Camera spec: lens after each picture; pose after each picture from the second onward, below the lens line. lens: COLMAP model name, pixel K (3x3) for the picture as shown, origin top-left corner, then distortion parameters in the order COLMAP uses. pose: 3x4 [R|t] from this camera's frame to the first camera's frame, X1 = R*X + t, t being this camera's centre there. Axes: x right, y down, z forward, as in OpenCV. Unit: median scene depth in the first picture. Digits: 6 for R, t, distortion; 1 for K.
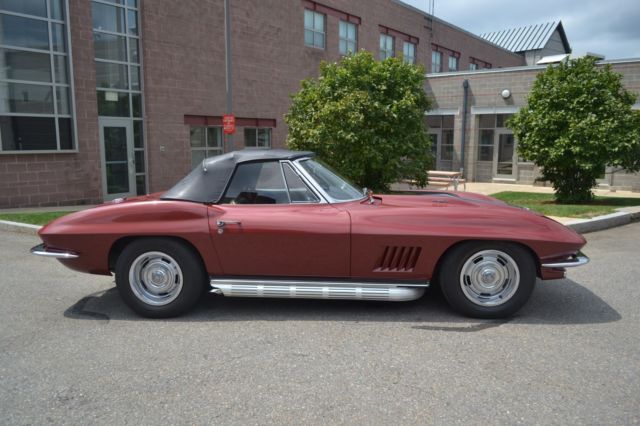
lens RADIAL K [[517.7, 0, 320.0], [0, 517.7, 213.0], [0, 0, 1]] dist [-0.008203, -0.001743]
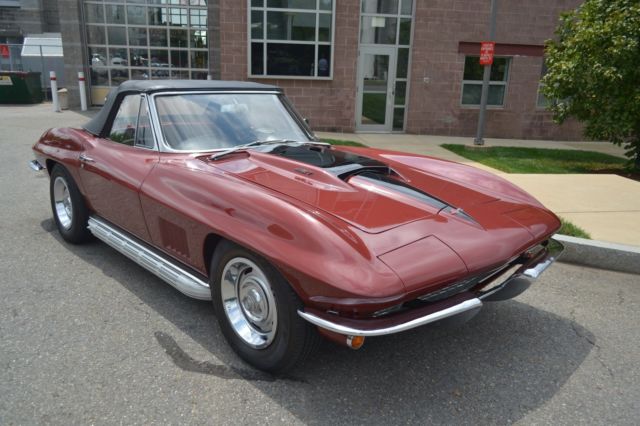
lens RADIAL K [[535.1, 0, 320.0], [0, 535.1, 213.0], [0, 0, 1]] dist [-0.002406, -0.002948]
pose [[0.732461, 0.203321, -0.649739, 0.228626], [-0.124837, 0.978293, 0.165404, -0.028513], [0.669266, -0.040040, 0.741944, 0.168840]]
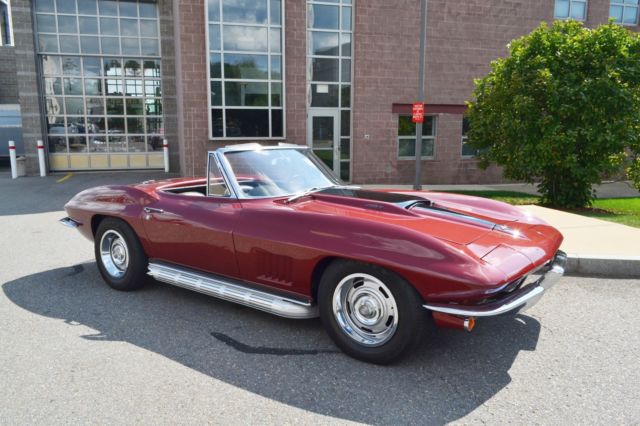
lens RADIAL K [[512.1, 0, 320.0], [0, 512.1, 213.0], [0, 0, 1]] dist [-0.001843, -0.001712]
pose [[0.810340, 0.097426, -0.577804, 0.241358], [-0.081789, 0.995234, 0.053106, -0.018938], [0.580224, 0.004224, 0.814446, 0.104842]]
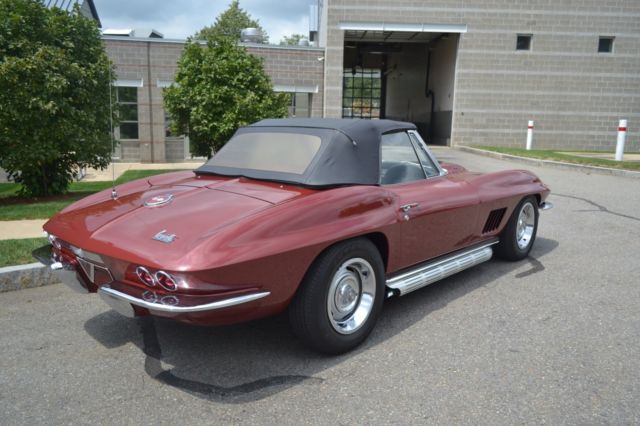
lens RADIAL K [[536.9, 0, 336.5], [0, 536.9, 213.4], [0, 0, 1]] dist [-0.005081, -0.009215]
pose [[0.589594, -0.130471, 0.797092, -0.277163], [0.100663, 0.991042, 0.087760, -0.016837], [-0.801403, 0.028495, 0.597446, 0.173966]]
